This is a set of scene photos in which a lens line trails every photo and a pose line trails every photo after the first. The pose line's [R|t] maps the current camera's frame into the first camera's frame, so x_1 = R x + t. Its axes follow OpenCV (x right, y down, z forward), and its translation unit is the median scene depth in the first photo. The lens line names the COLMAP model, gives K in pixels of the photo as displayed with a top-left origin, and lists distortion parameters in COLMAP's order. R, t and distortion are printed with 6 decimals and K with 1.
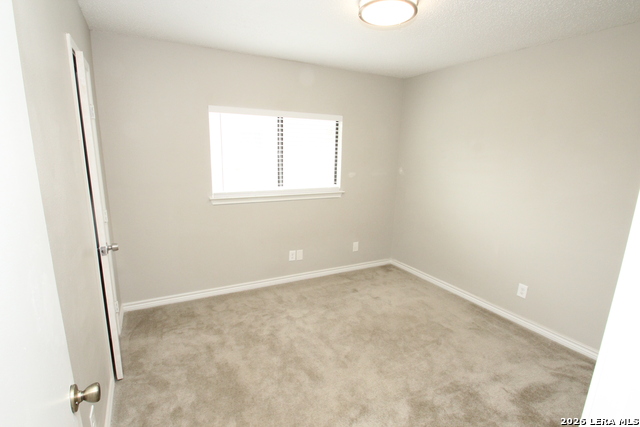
lens RADIAL K [[318.8, 0, 312.4], [0, 318.8, 221.9], [0, 0, 1]] dist [0.000084, -0.011125]
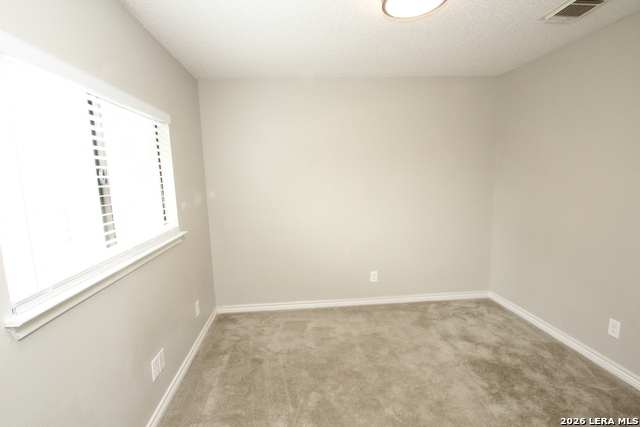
lens RADIAL K [[318.8, 0, 312.4], [0, 318.8, 221.9], [0, 0, 1]] dist [0.000084, -0.011125]
pose [[0.396397, -0.169328, 0.902329, -0.420885], [0.241267, 0.967512, 0.075571, -0.114125], [-0.885810, 0.187746, 0.424372, 0.533773]]
